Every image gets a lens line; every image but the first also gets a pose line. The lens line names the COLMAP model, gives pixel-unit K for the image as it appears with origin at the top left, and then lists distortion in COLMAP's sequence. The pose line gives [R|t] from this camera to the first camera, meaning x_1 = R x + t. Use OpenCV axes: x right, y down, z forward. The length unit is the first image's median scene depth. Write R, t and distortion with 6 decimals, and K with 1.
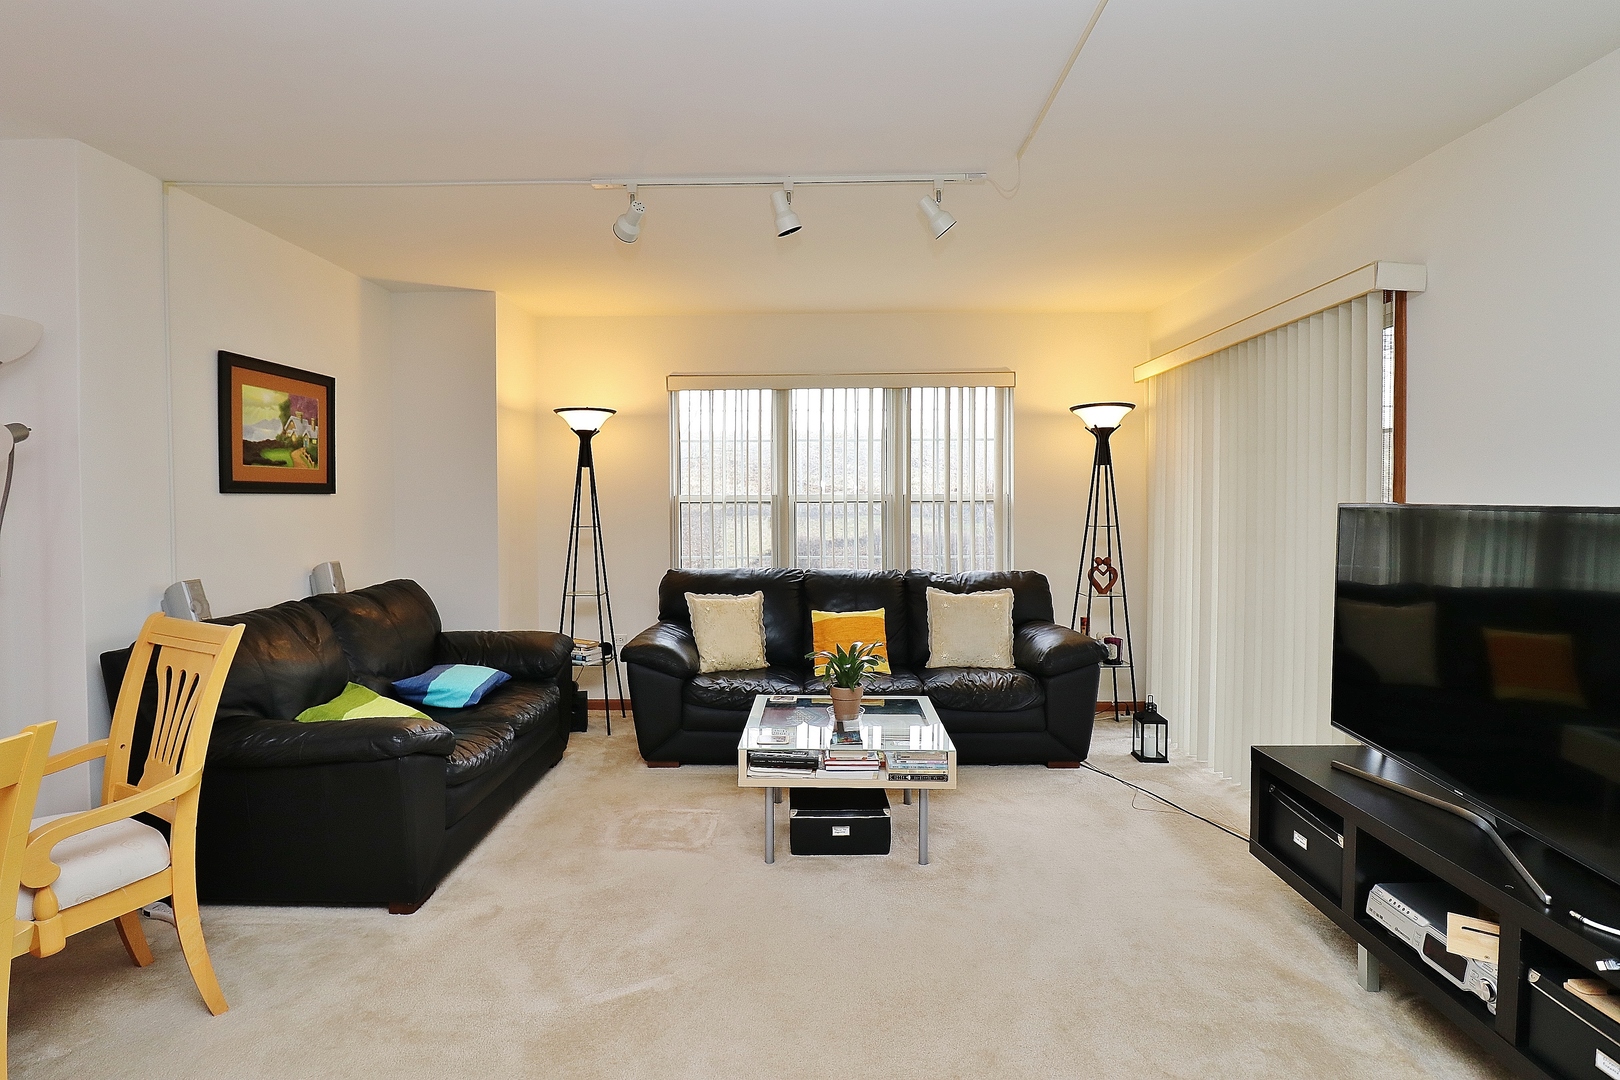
lens RADIAL K [[822.7, 0, 805.4], [0, 822.7, 525.5], [0, 0, 1]] dist [0.000229, -0.000934]
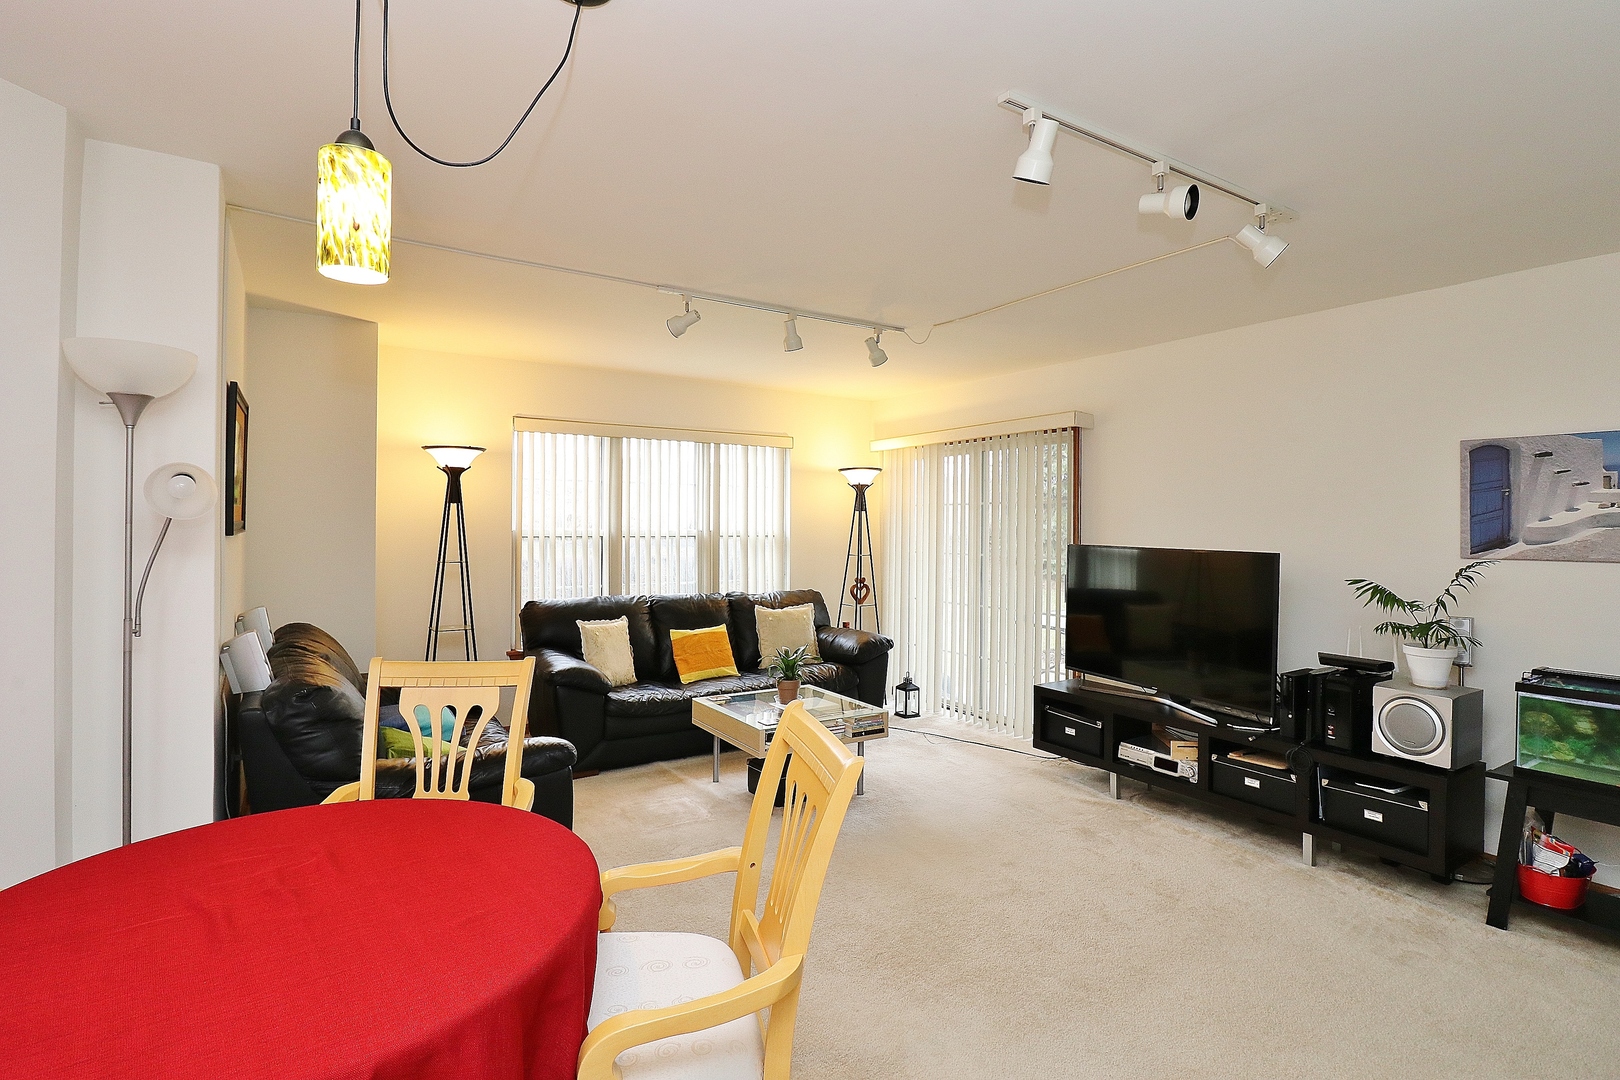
lens RADIAL K [[822.7, 0, 812.4], [0, 822.7, 535.1], [0, 0, 1]] dist [0.000229, -0.000934]
pose [[0.818157, 0.002871, 0.574988, -0.503947], [0.005092, 0.999912, -0.012238, -0.017538], [-0.574972, 0.012941, 0.818070, -0.088774]]
